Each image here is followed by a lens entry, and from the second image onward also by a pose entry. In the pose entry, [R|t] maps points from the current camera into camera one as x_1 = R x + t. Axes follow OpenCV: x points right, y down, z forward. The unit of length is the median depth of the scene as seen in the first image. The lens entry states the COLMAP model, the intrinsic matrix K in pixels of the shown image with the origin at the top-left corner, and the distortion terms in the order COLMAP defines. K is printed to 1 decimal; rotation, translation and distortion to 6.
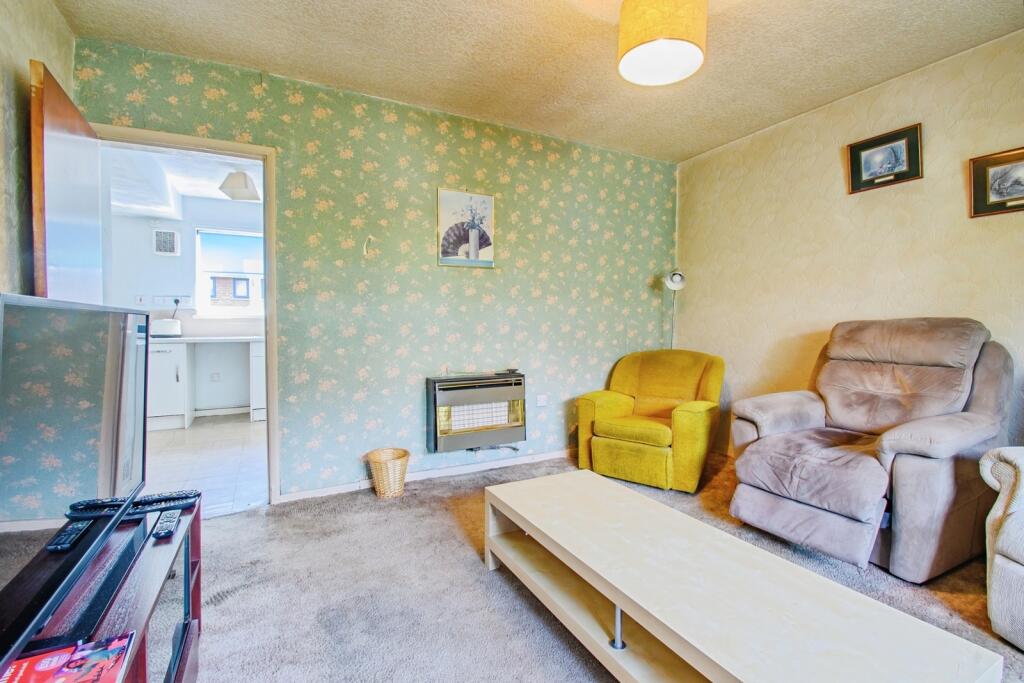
lens RADIAL K [[471.4, 0, 512.7], [0, 471.4, 327.7], [0, 0, 1]] dist [0.000460, -0.000563]
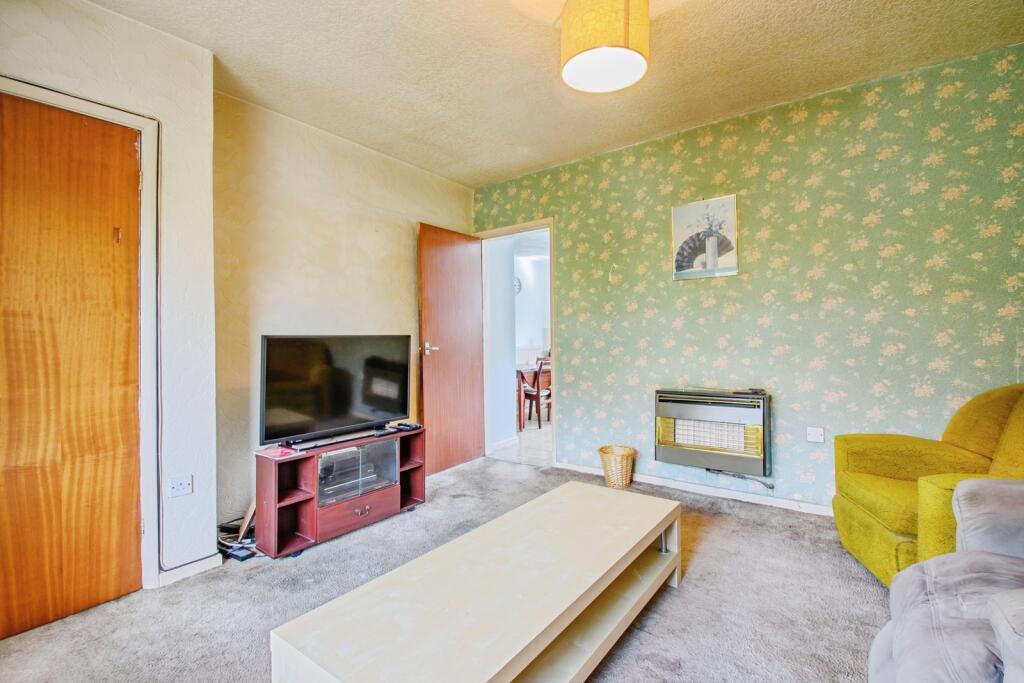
lens RADIAL K [[451.8, 0, 514.3], [0, 451.8, 319.6], [0, 0, 1]] dist [-0.001359, -0.000266]
pose [[0.430578, -0.047862, -0.901284, 0.579056], [0.002666, 0.998656, -0.051759, 0.003777], [0.902550, 0.019883, 0.430127, 0.260077]]
